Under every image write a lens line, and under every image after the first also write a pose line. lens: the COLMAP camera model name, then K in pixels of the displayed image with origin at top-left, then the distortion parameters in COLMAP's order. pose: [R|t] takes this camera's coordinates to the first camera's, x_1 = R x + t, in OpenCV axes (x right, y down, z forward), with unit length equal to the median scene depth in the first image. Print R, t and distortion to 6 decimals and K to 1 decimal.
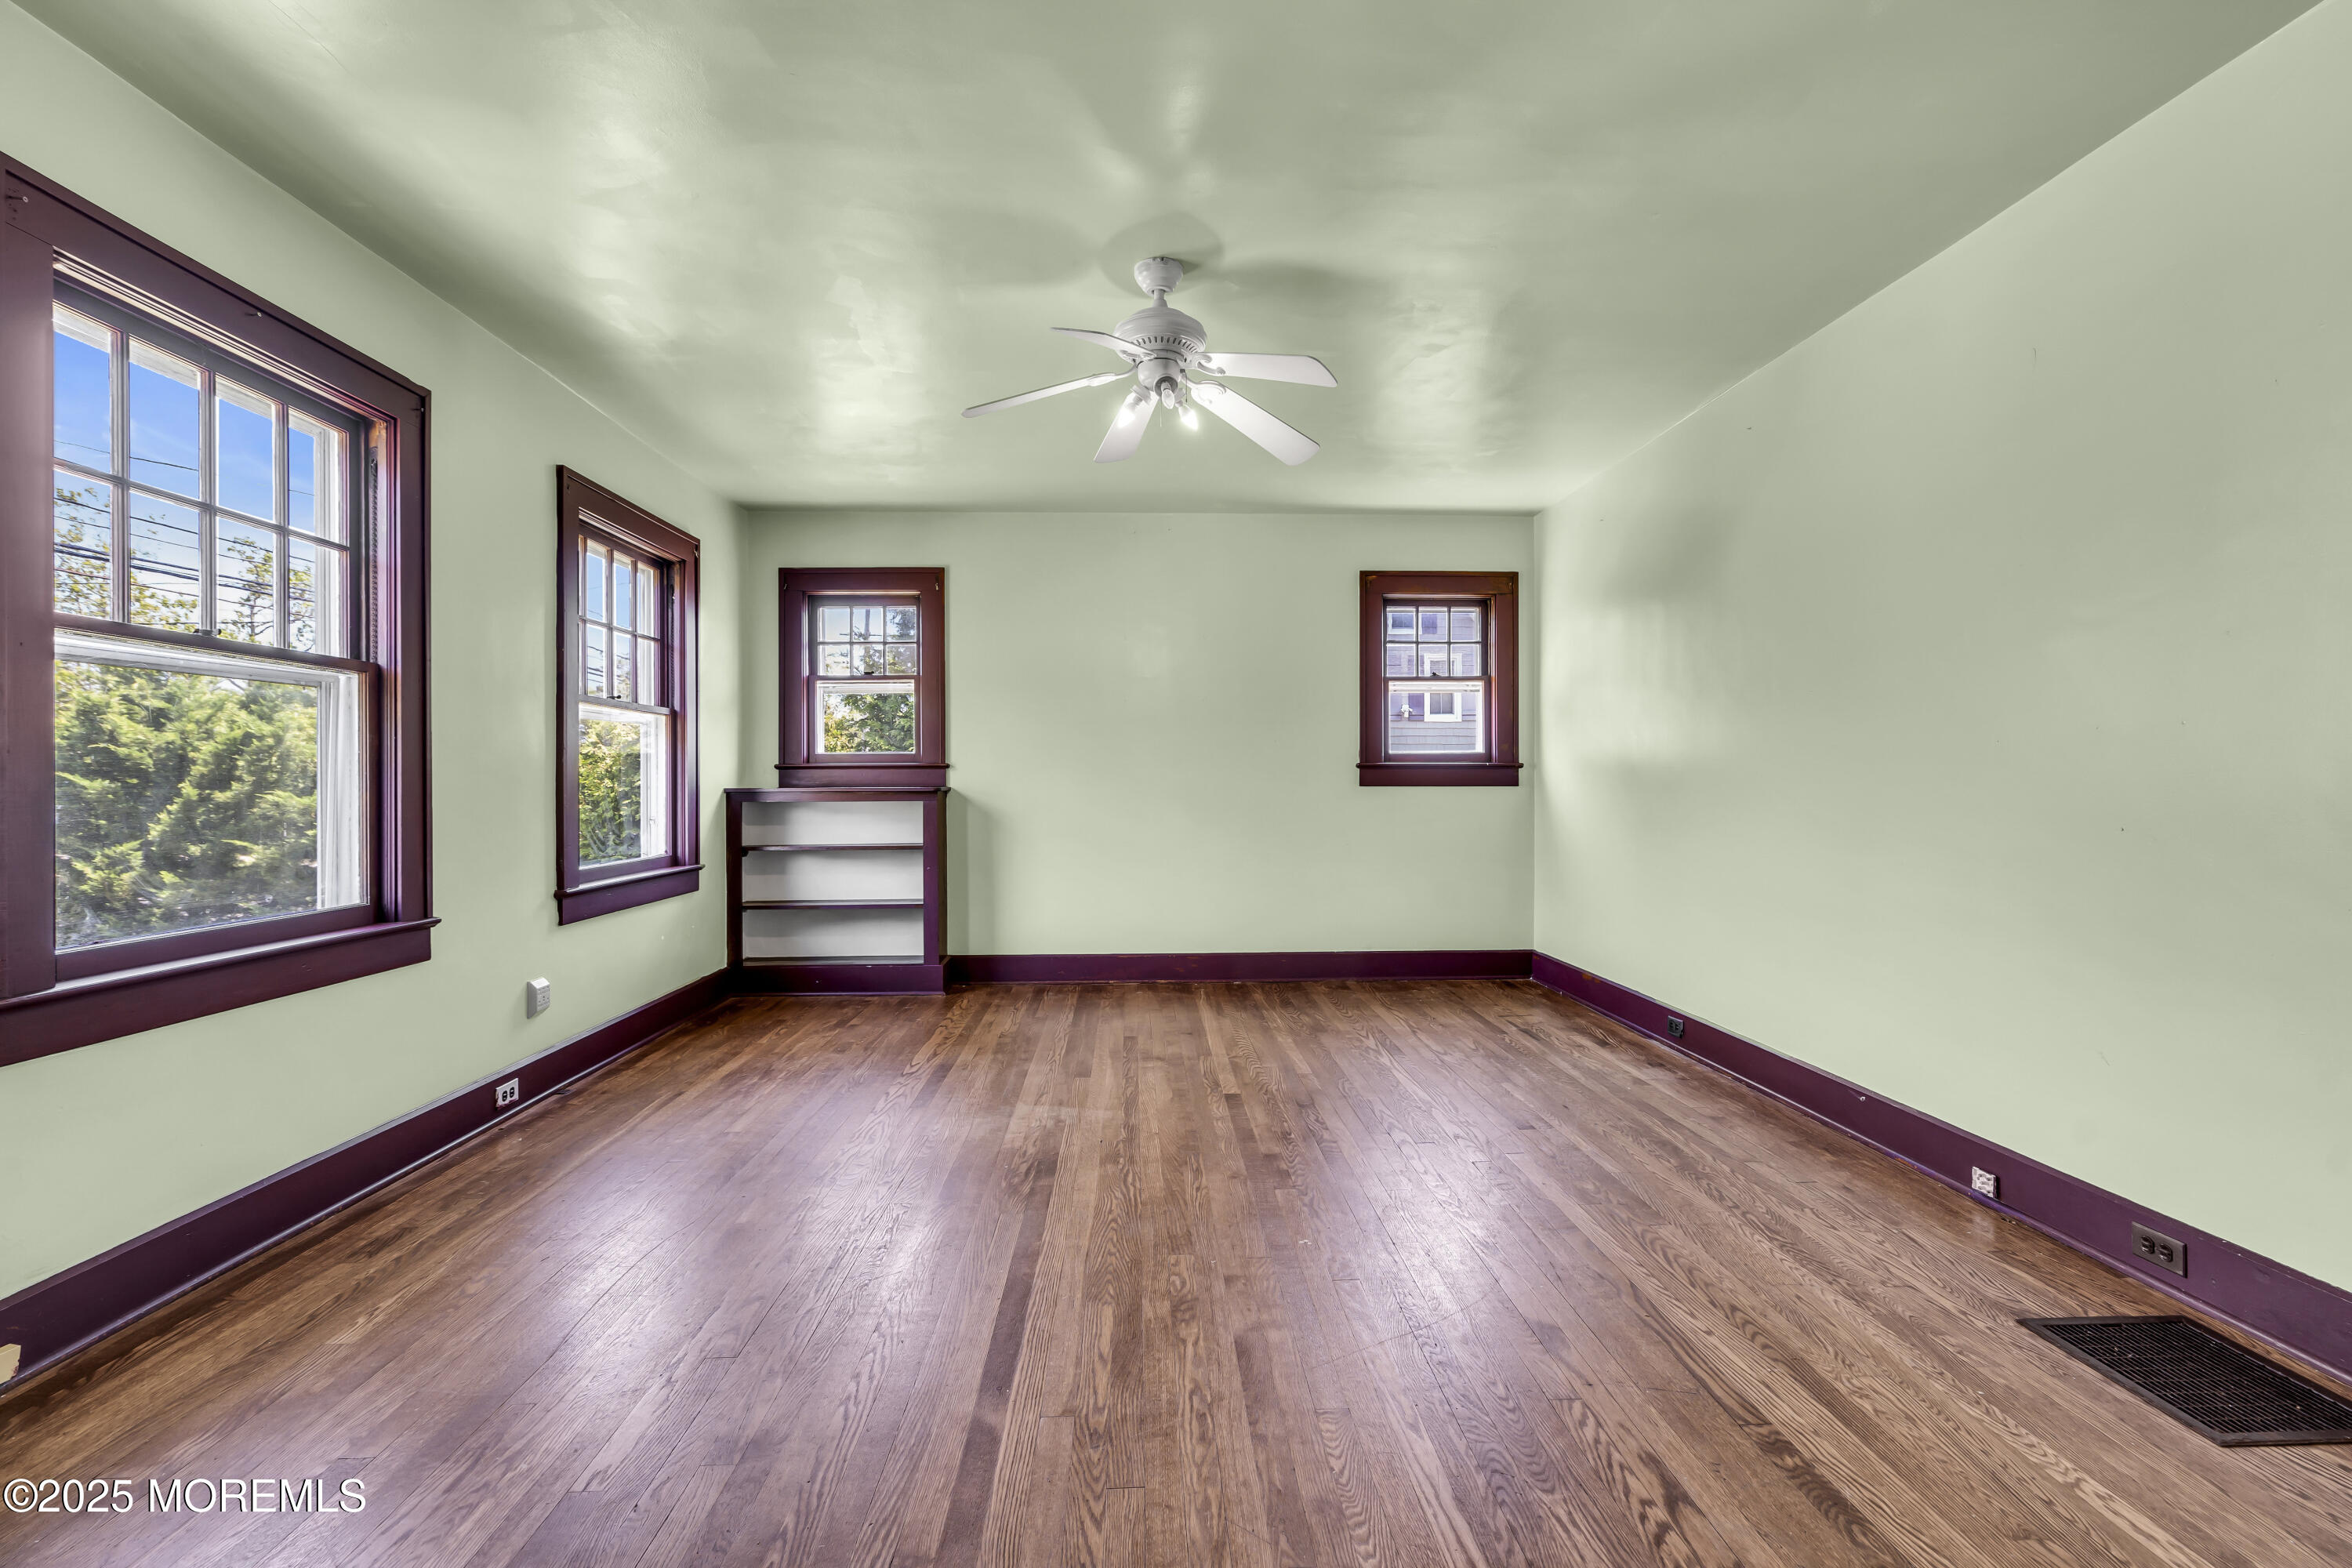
lens RADIAL K [[1068.1, 0, 1184.9], [0, 1068.1, 794.3], [0, 0, 1]] dist [-0.013555, 0.004522]
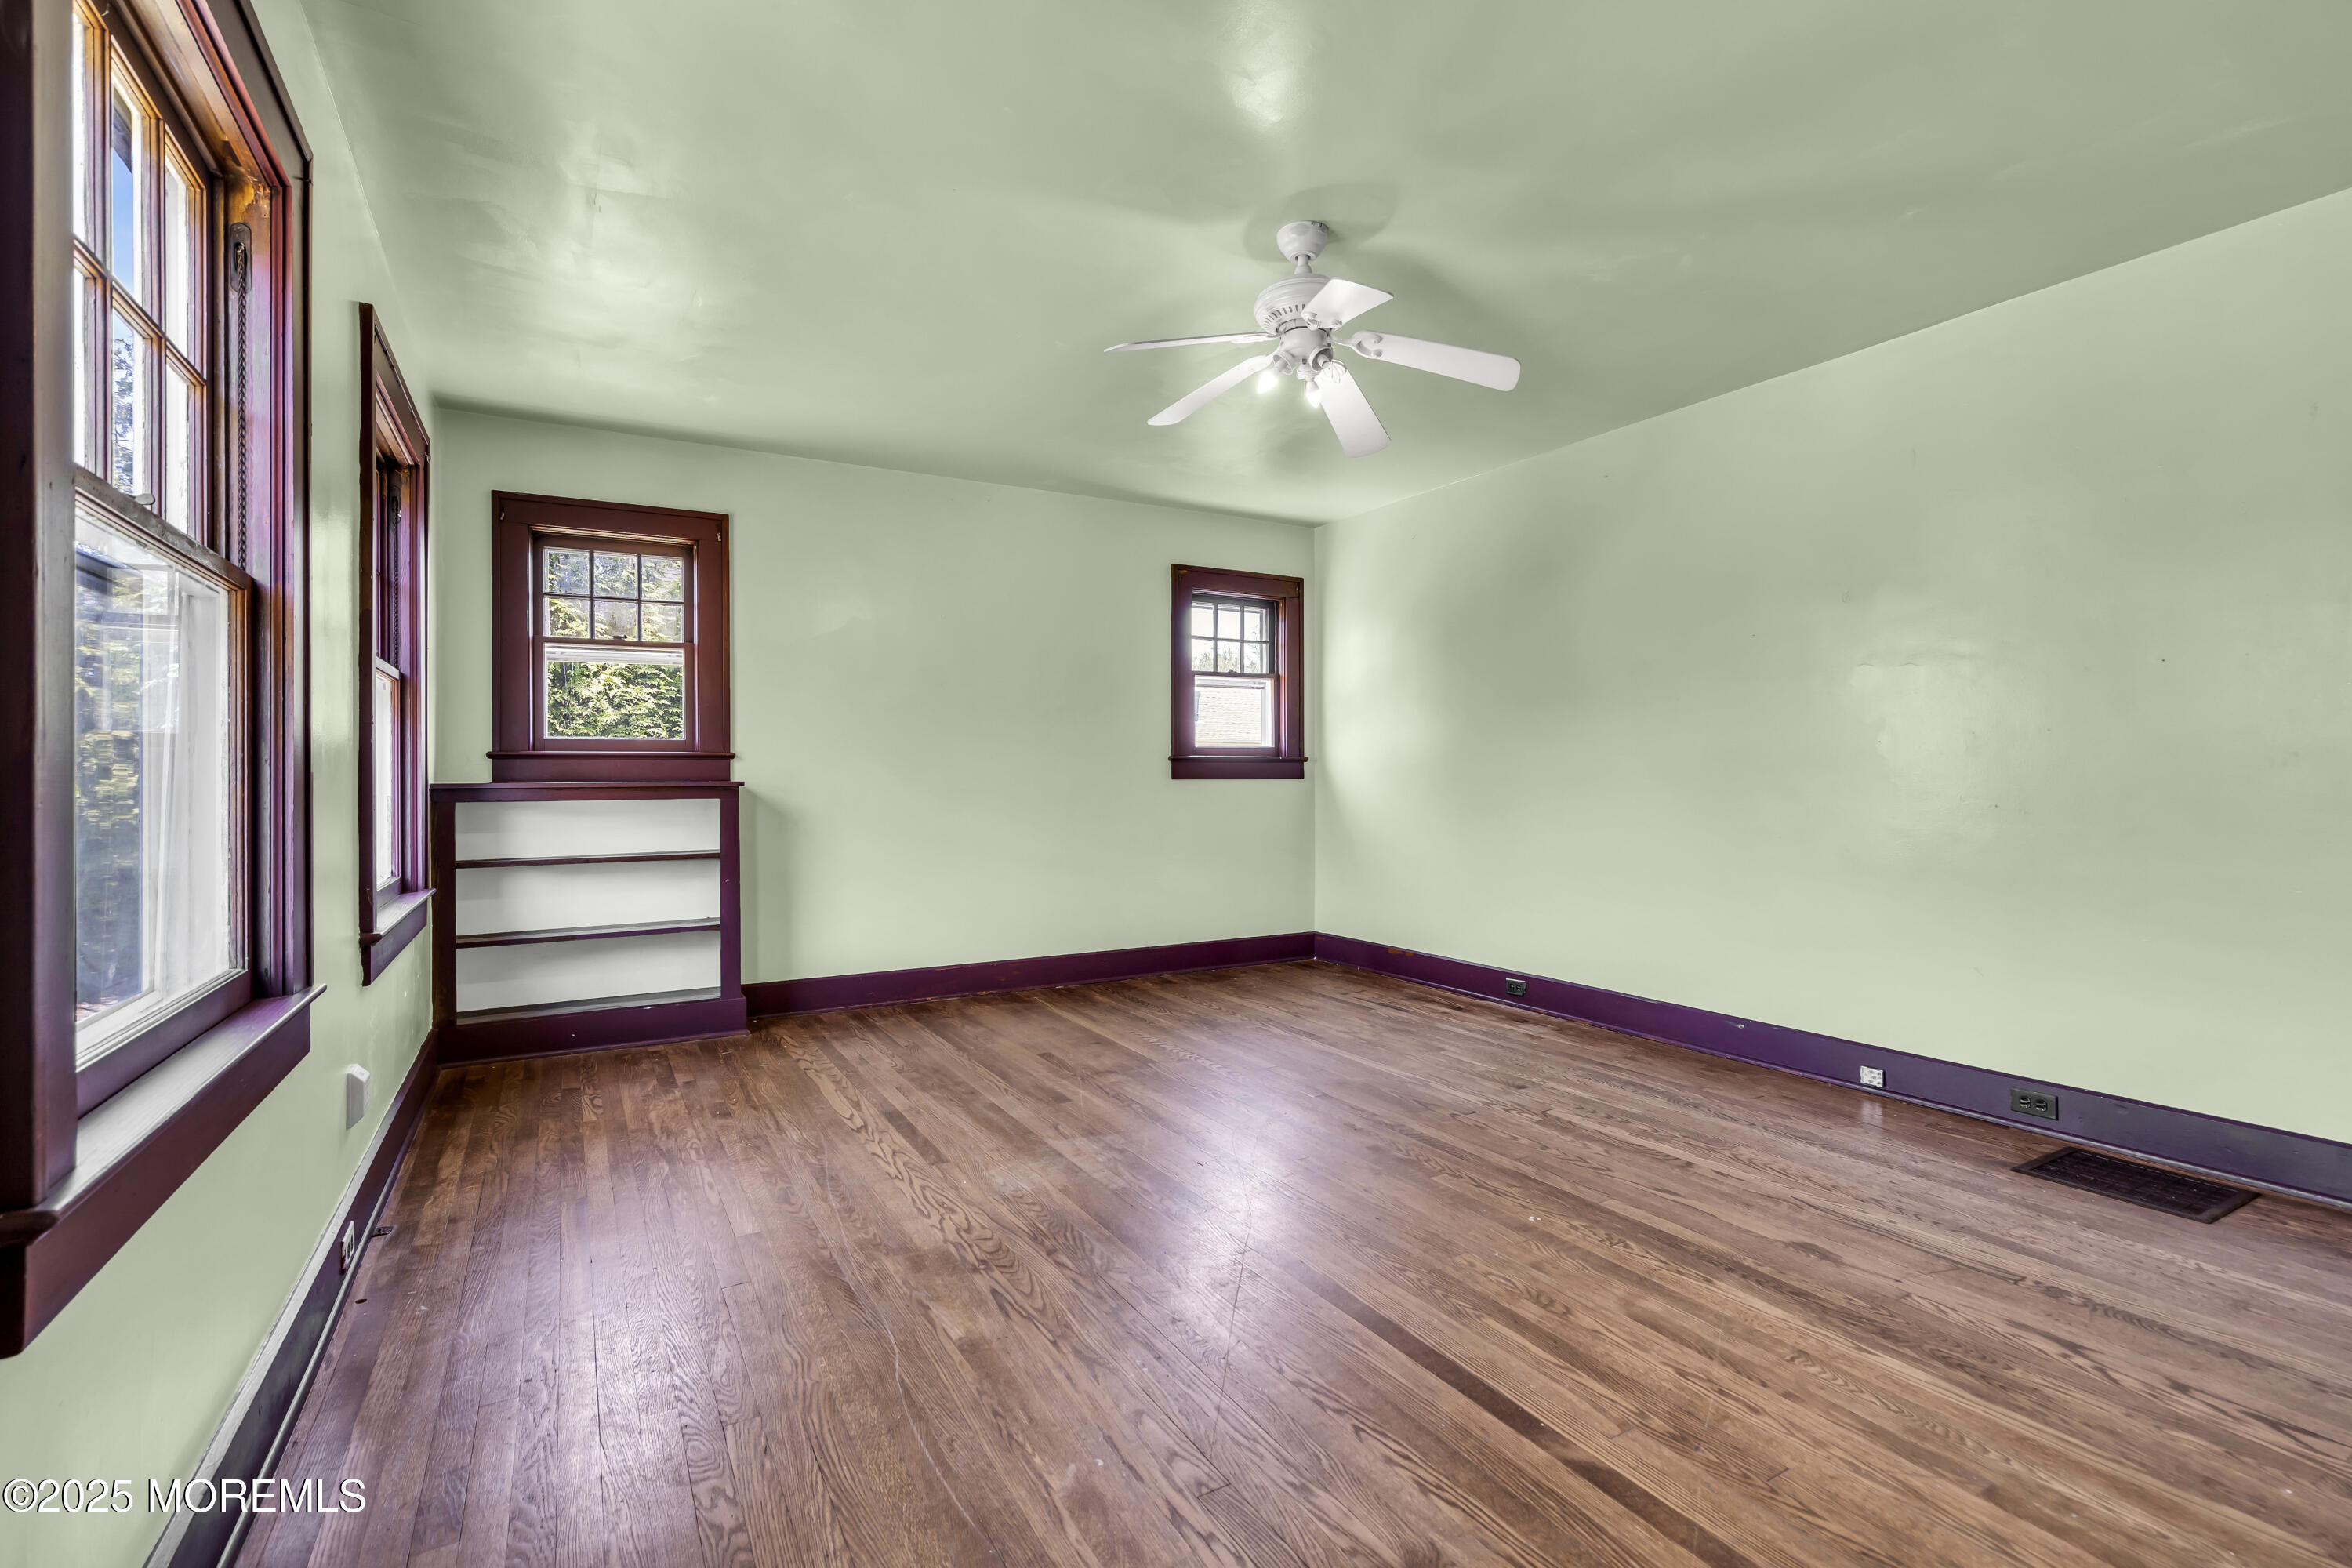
lens RADIAL K [[1068.1, 0, 1186.9], [0, 1068.1, 782.1], [0, 0, 1]] dist [-0.013555, 0.004522]
pose [[0.887462, -0.003035, 0.460871, -0.543704], [0.006475, 0.999962, -0.005882, 0.002597], [-0.460836, 0.008204, 0.887448, 0.198879]]
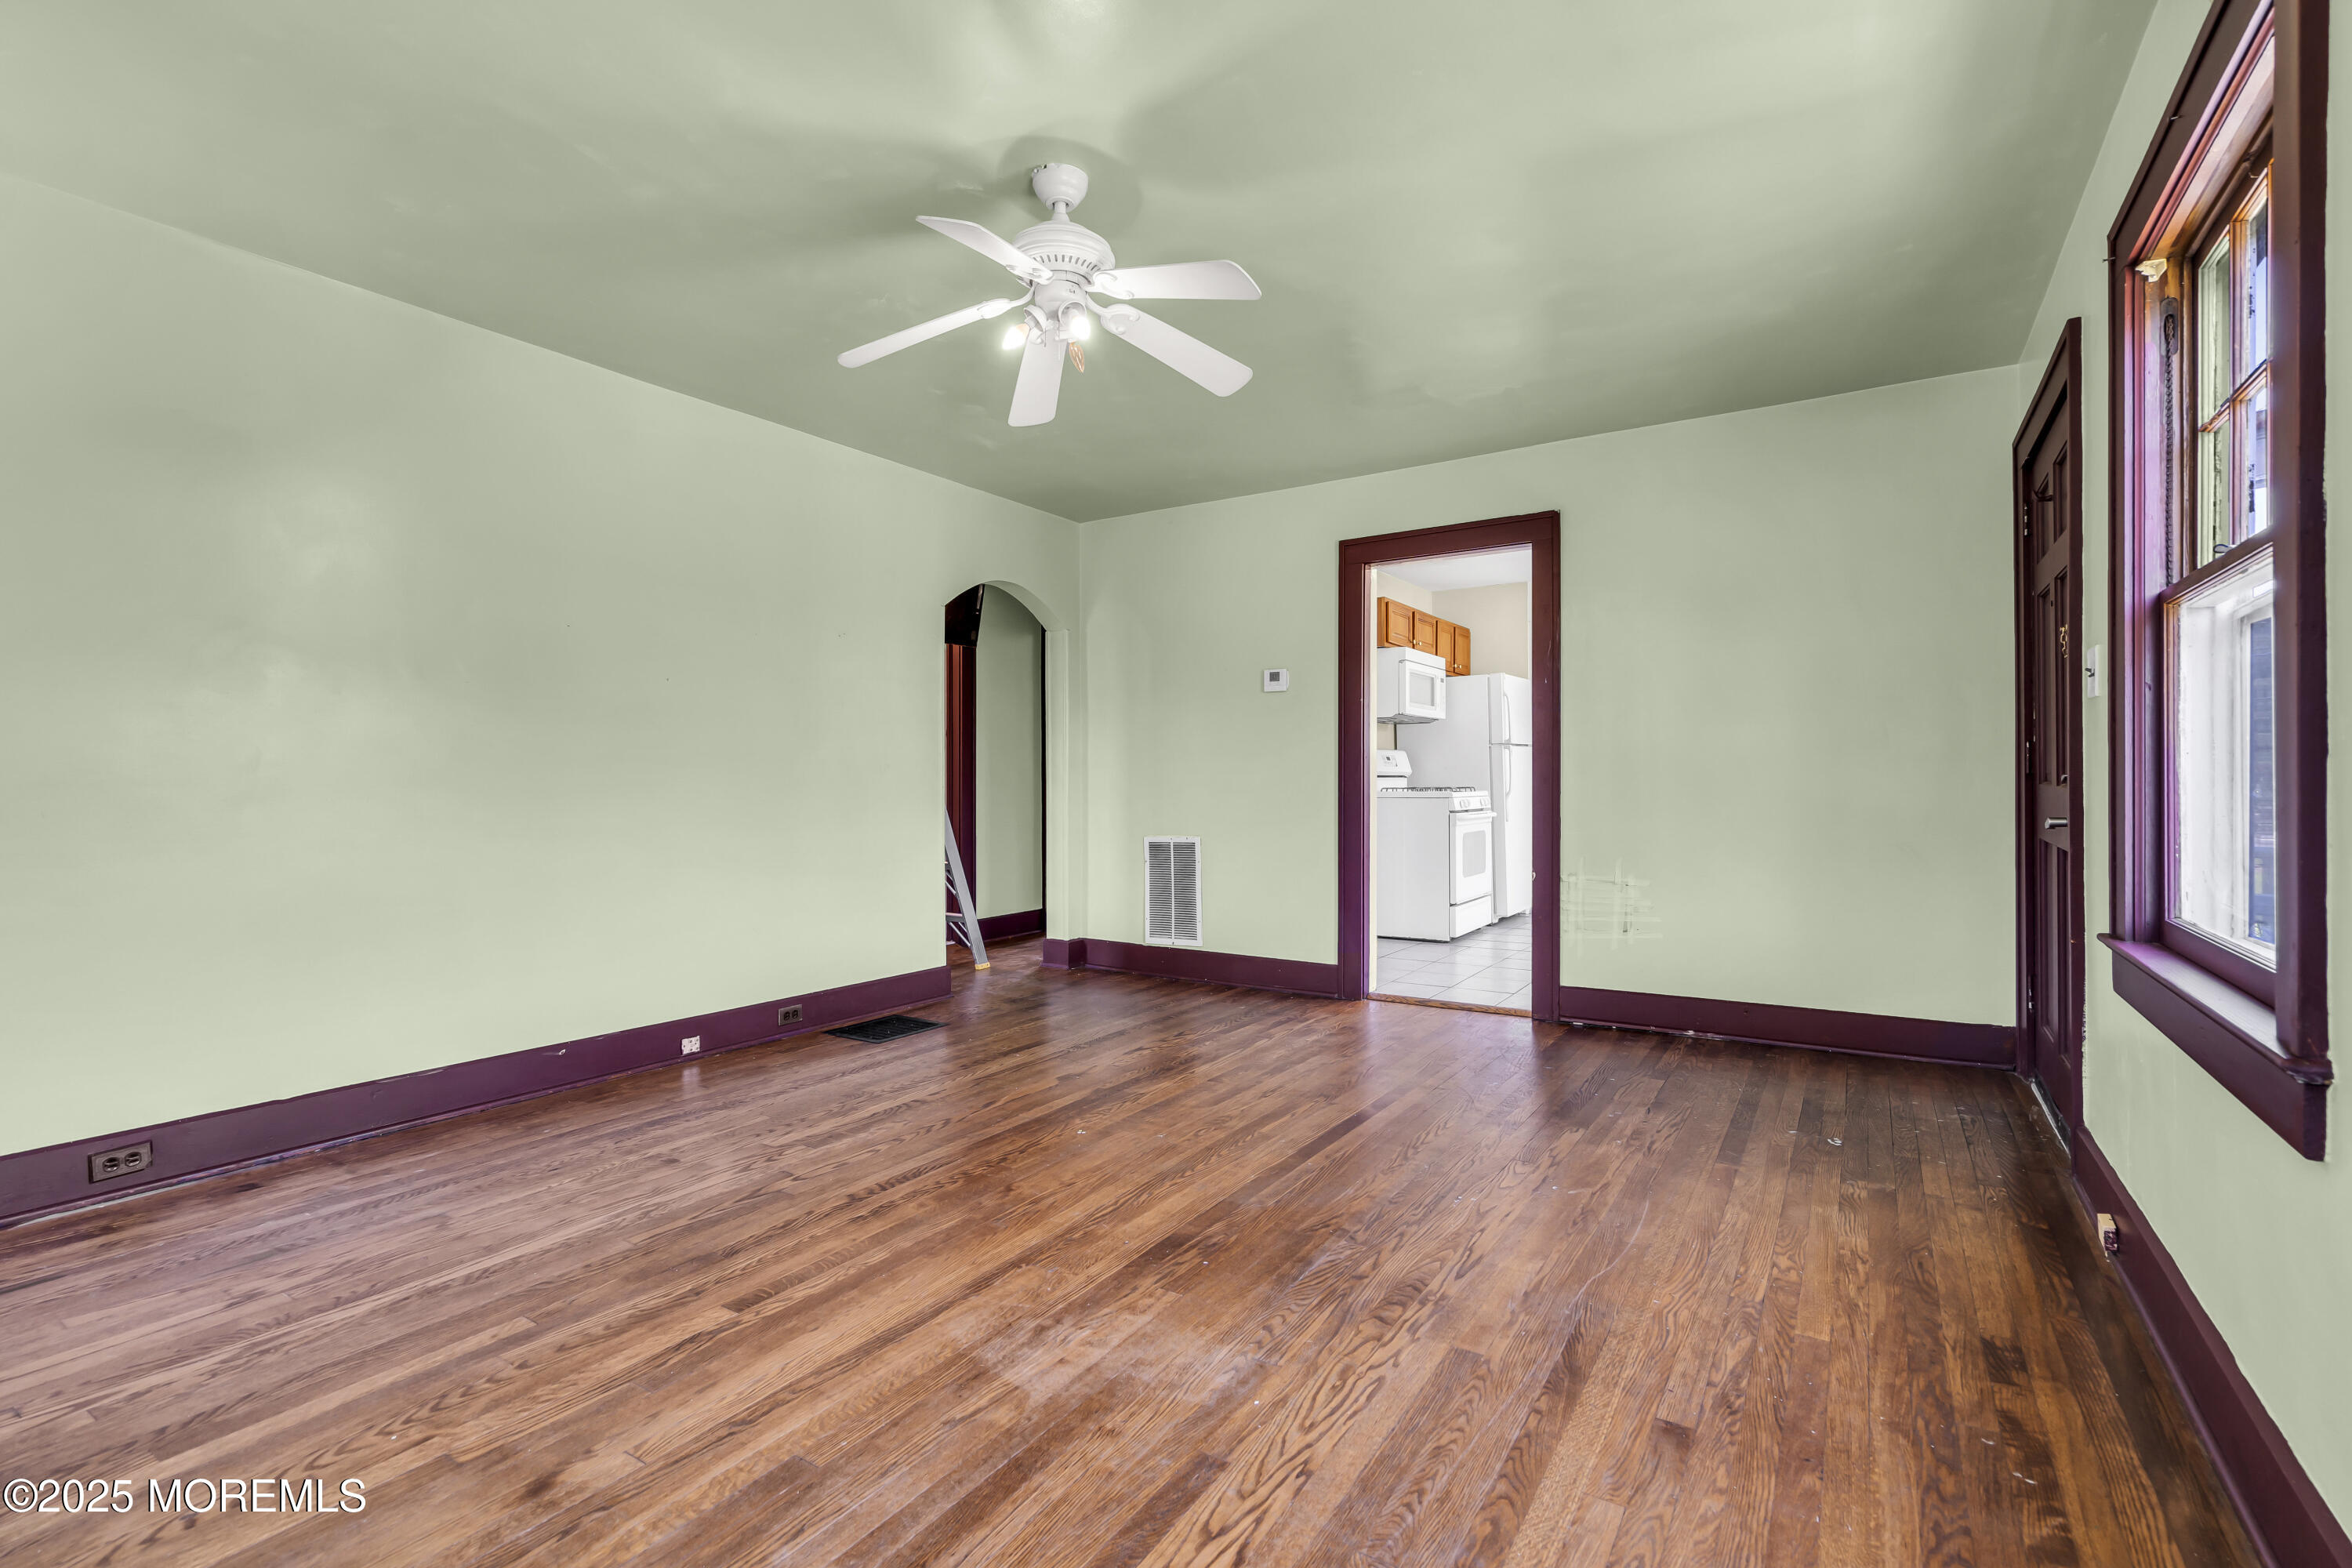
lens RADIAL K [[1068.1, 0, 1177.4], [0, 1068.1, 777.3], [0, 0, 1]] dist [-0.013555, 0.004522]
pose [[-0.813262, 0.008599, 0.581835, -0.599289], [0.014402, 0.999882, 0.005354, -0.006179], [-0.581720, 0.012734, -0.813290, 1.625177]]
